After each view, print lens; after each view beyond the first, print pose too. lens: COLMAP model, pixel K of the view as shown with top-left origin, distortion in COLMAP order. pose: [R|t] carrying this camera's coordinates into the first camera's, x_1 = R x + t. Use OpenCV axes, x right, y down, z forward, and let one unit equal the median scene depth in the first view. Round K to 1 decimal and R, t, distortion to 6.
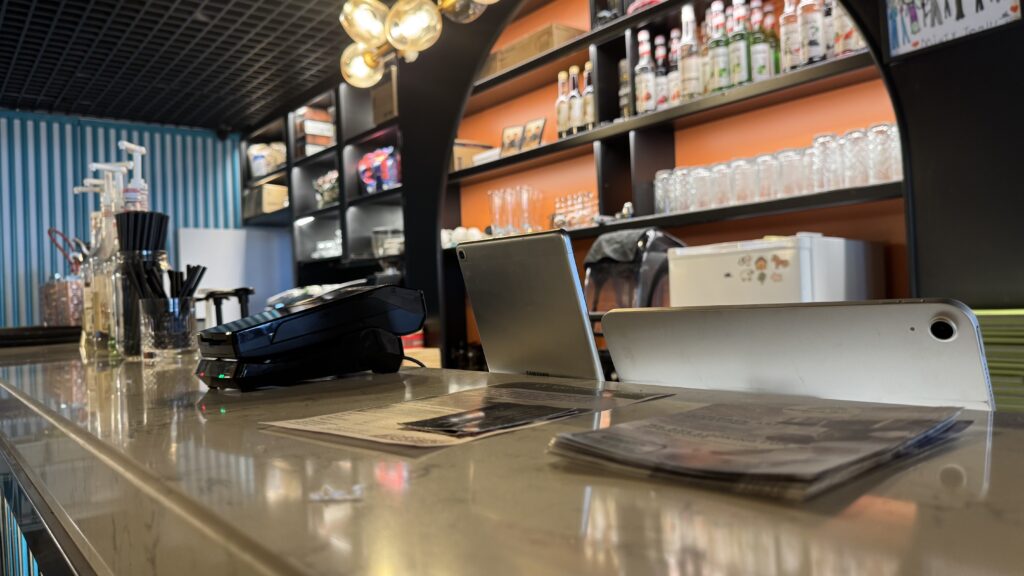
lens RADIAL K [[727.4, 0, 512.0], [0, 727.4, 288.0], [0, 0, 1]] dist [-0.004062, -0.002629]
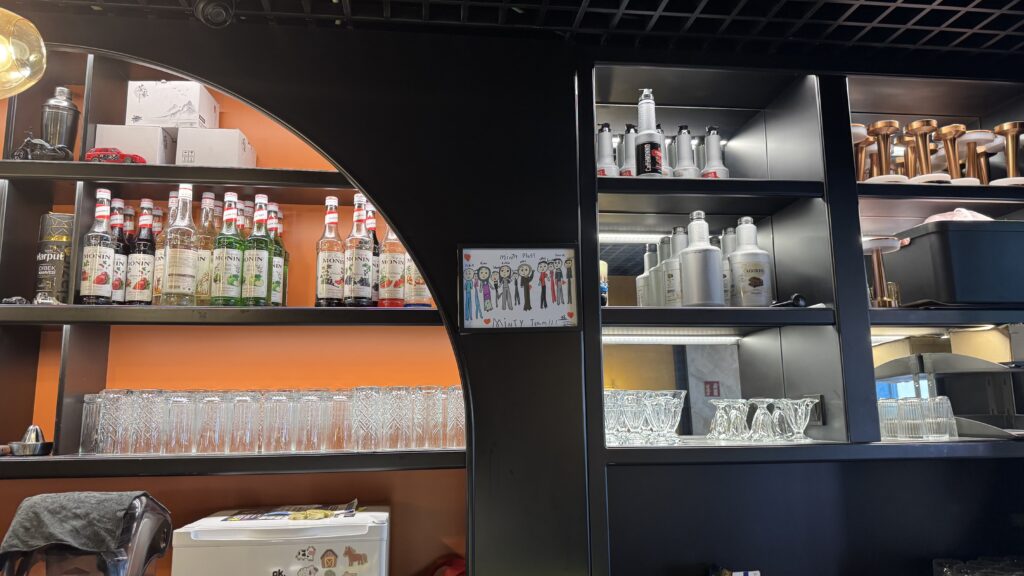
lens RADIAL K [[727.4, 0, 512.0], [0, 727.4, 288.0], [0, 0, 1]] dist [-0.004062, -0.002629]
pose [[0.537532, 0.189622, 0.821646, -0.206938], [-0.022435, 0.977259, -0.210857, -0.133129], [-0.842945, 0.094908, 0.529563, 0.339474]]
